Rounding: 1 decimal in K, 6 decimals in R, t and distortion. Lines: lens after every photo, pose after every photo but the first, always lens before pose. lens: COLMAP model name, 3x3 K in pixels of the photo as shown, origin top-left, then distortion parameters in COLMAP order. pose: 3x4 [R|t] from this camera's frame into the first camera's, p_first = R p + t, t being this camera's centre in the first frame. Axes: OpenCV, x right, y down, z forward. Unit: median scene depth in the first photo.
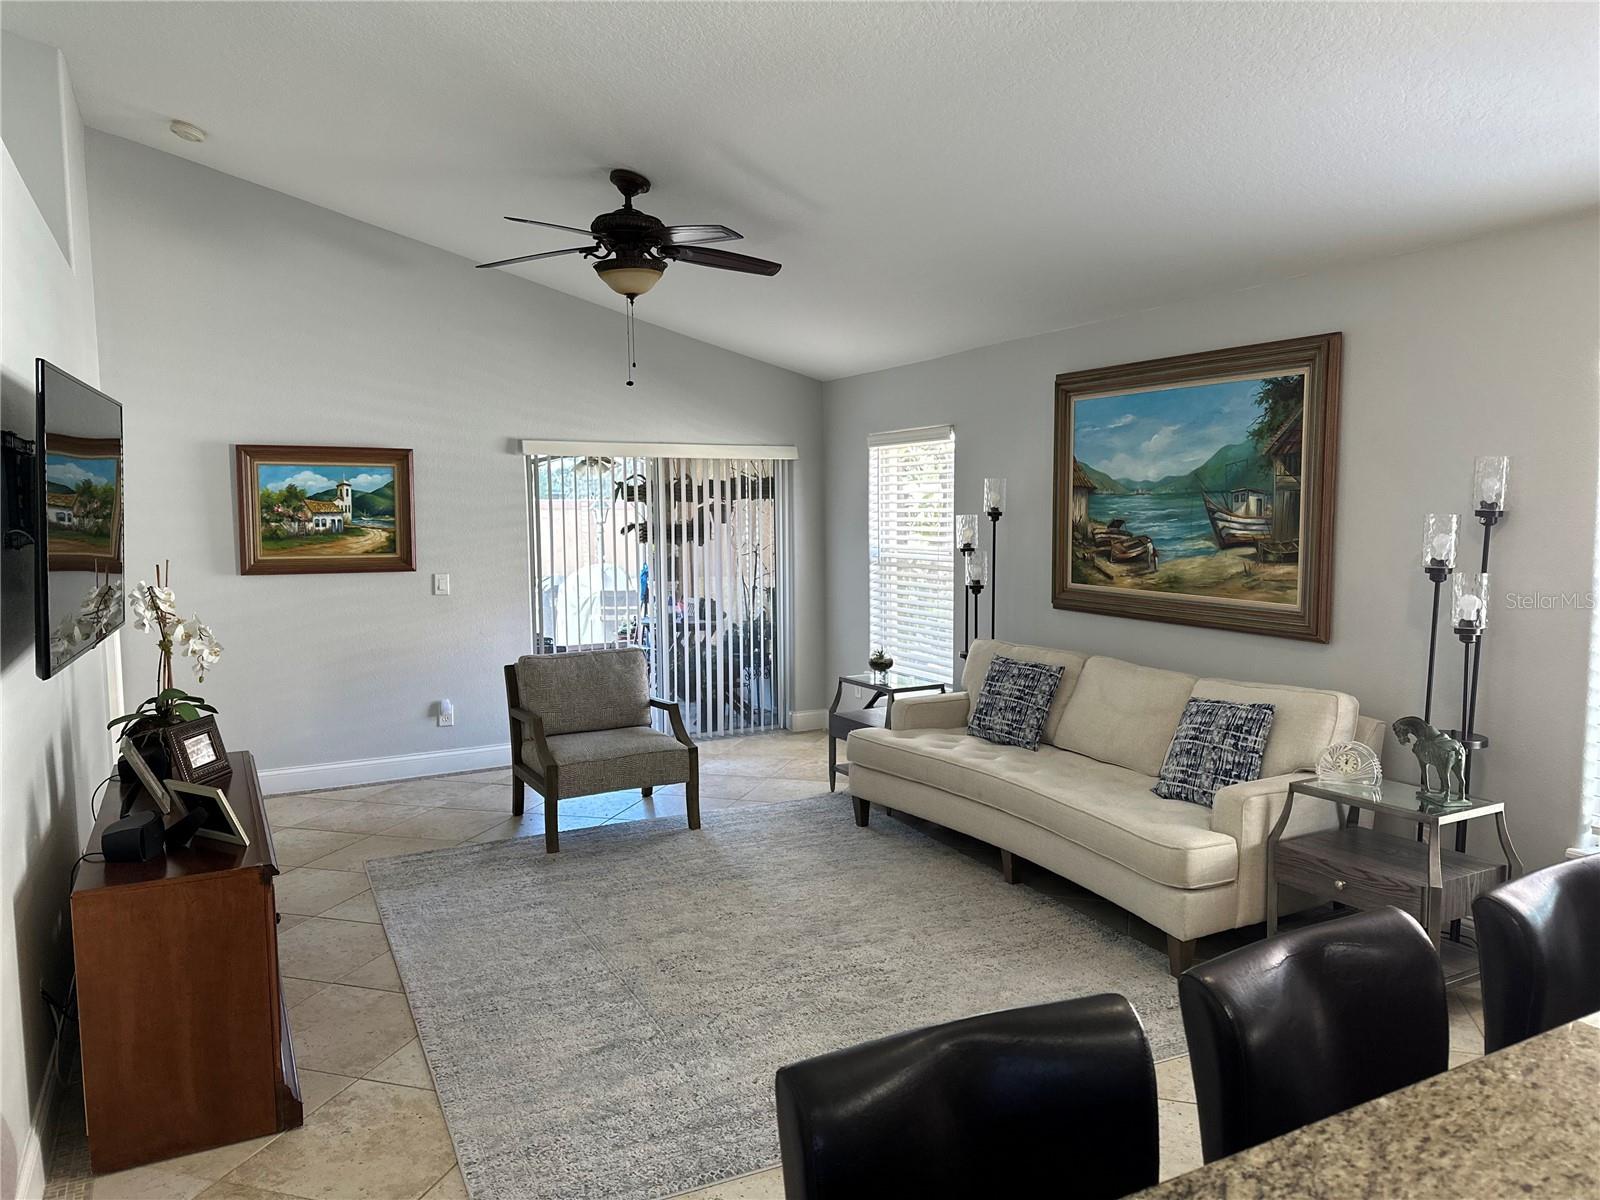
lens RADIAL K [[1119.7, 0, 815.7], [0, 1119.7, 601.1], [0, 0, 1]] dist [0.083968, -0.063724]
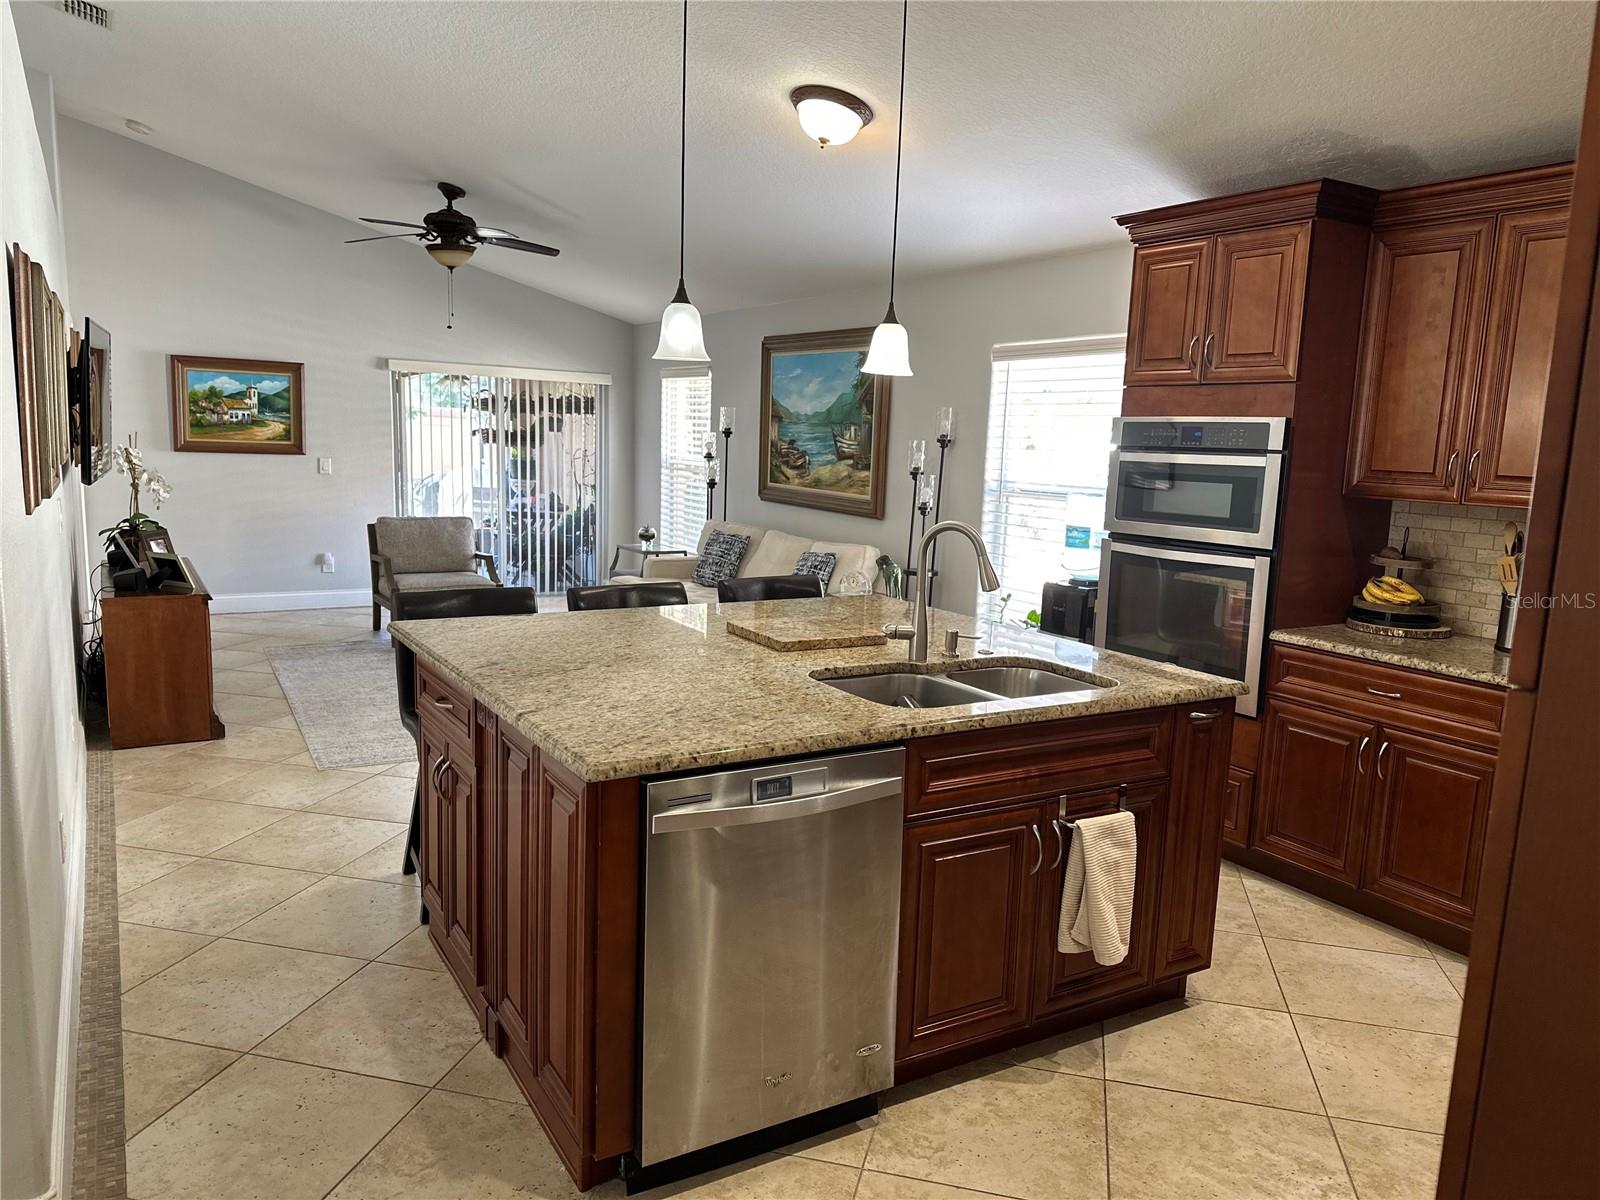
lens RADIAL K [[1119.7, 0, 801.2], [0, 1119.7, 601.0], [0, 0, 1]] dist [0.083968, -0.063724]
pose [[0.997904, 0.036122, 0.053695, 0.212684], [-0.039665, 0.997001, 0.066451, 0.042042], [-0.051133, -0.068442, 0.996344, -0.492958]]
